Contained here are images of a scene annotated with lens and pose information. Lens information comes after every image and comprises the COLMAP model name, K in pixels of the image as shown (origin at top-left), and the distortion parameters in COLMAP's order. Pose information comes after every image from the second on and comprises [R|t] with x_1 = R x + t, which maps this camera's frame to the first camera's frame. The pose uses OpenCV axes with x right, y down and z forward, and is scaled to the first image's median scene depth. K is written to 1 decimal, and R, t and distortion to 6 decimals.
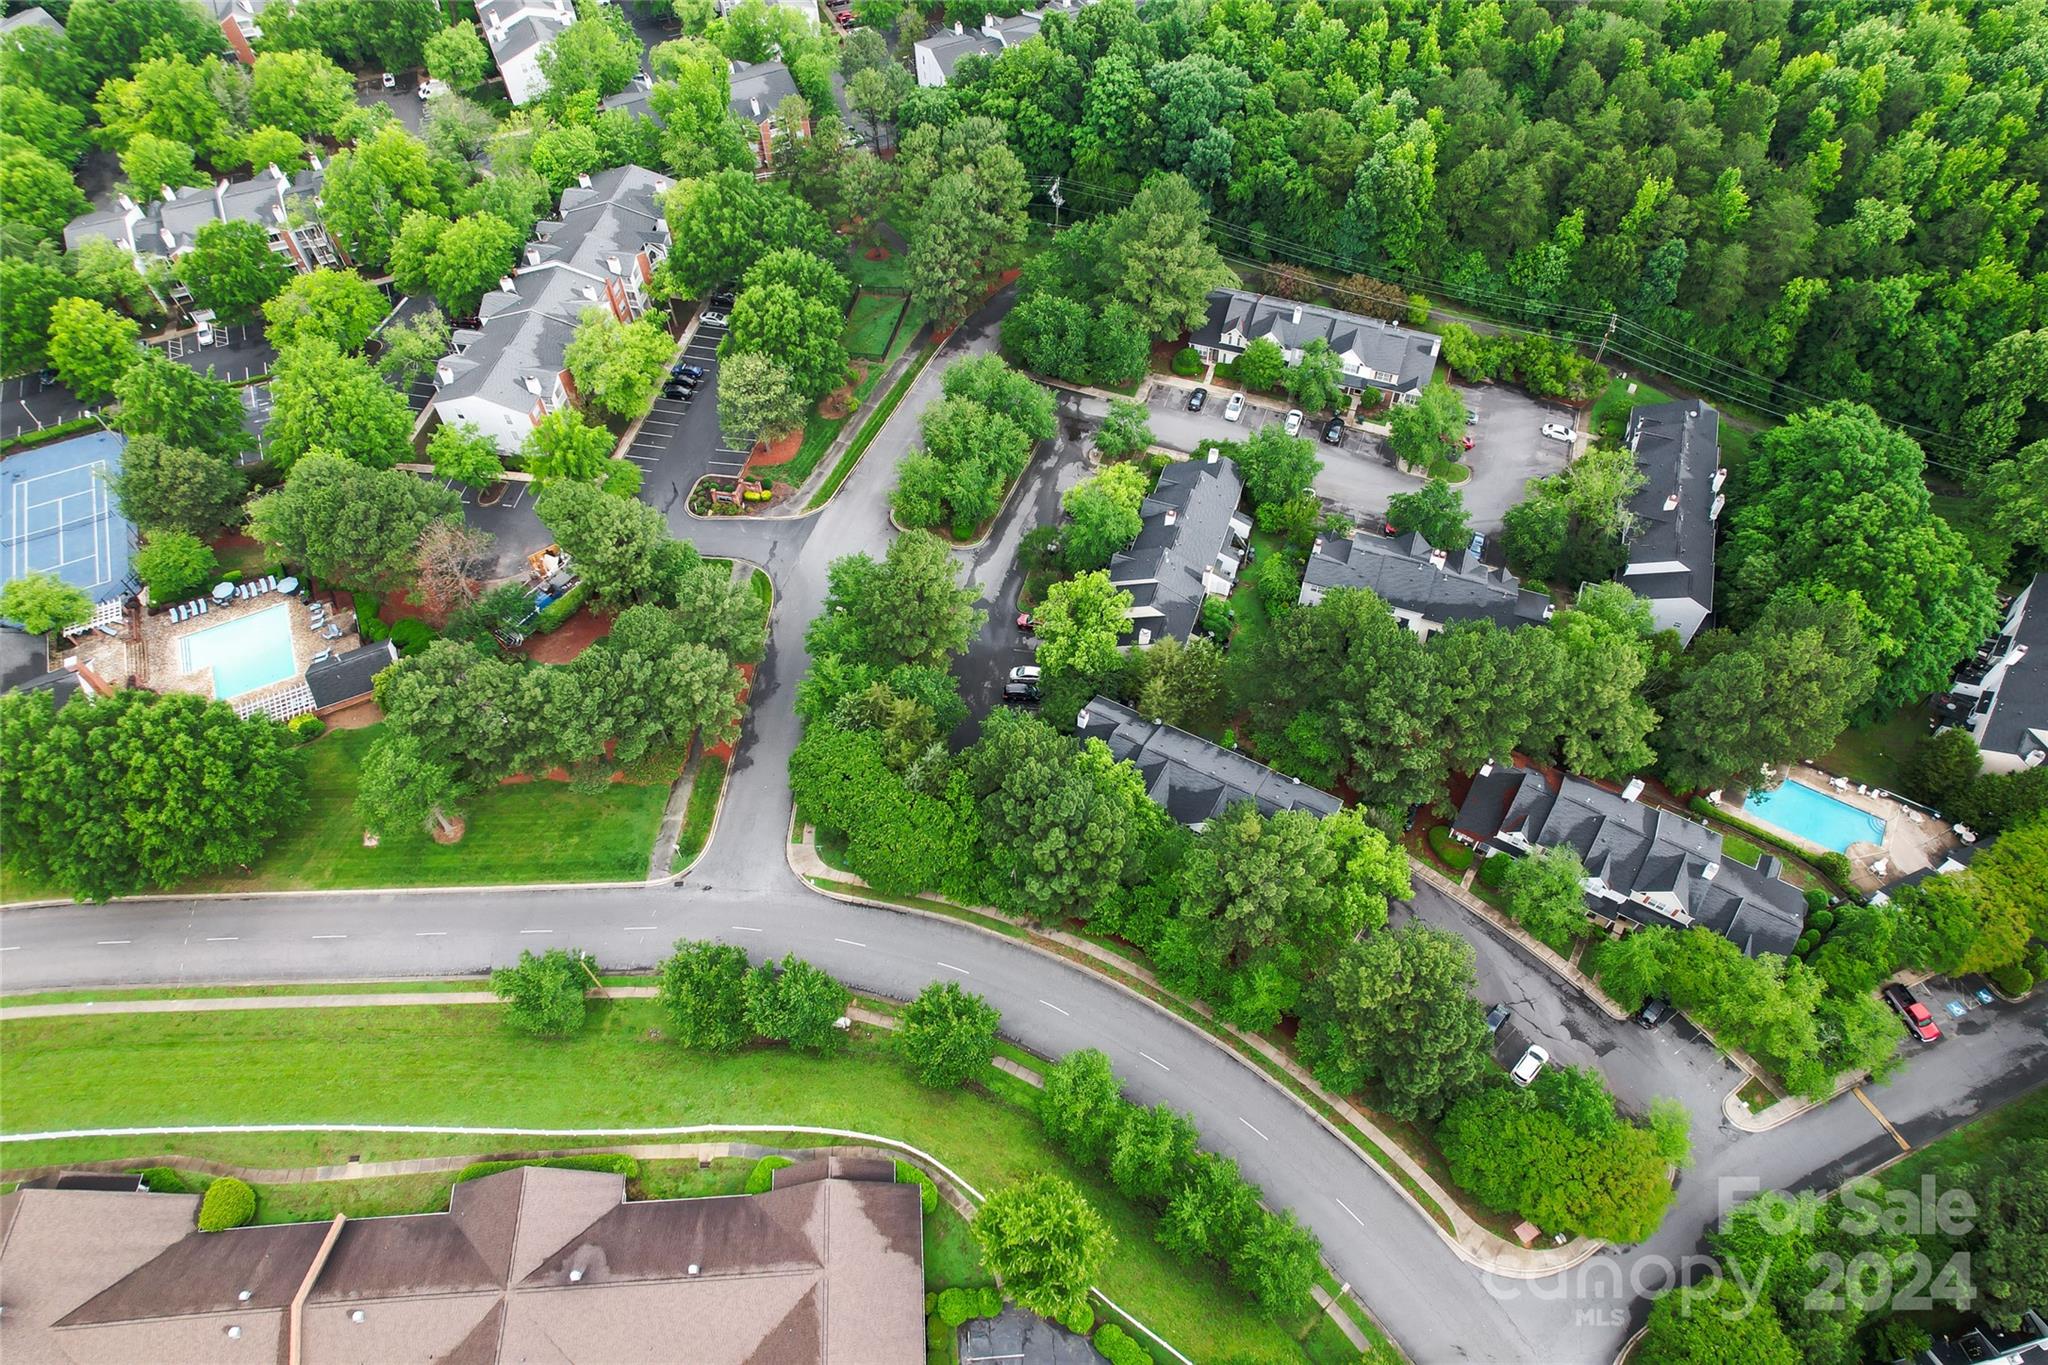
lens RADIAL K [[1383.5, 0, 1028.9], [0, 1383.5, 703.7], [0, 0, 1]] dist [-0.089605, 0.102020]
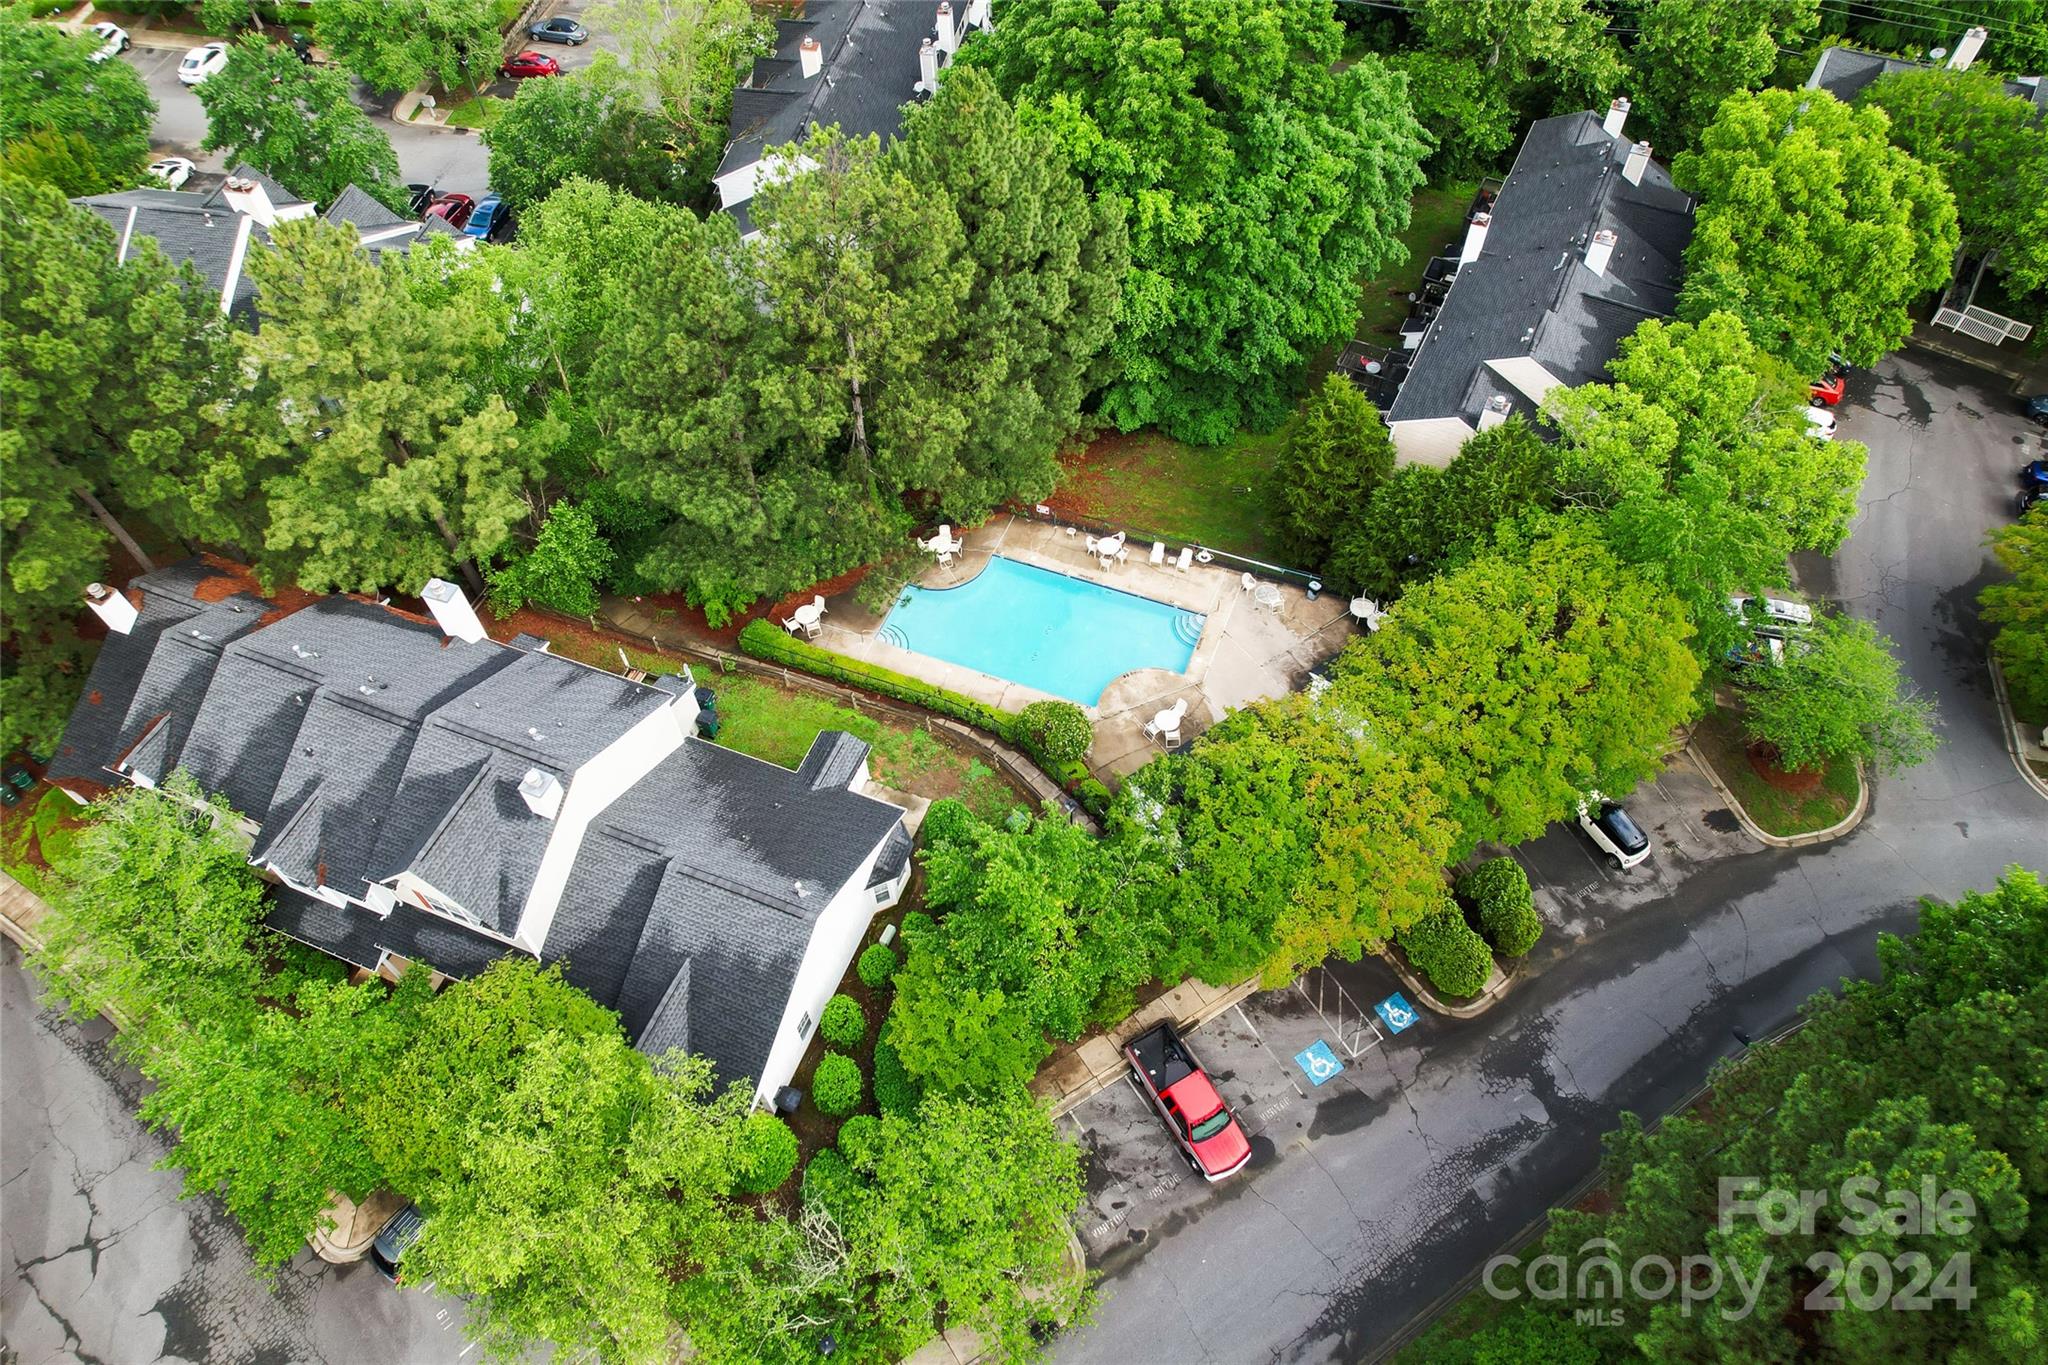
lens RADIAL K [[1383.5, 0, 1028.9], [0, 1383.5, 703.7], [0, 0, 1]] dist [-0.089605, 0.102020]
pose [[0.985114, -0.141144, 0.098131, 0.562789], [0.141779, 0.989898, 0.000504, 0.111954], [-0.097211, 0.013416, 0.995173, 0.610911]]
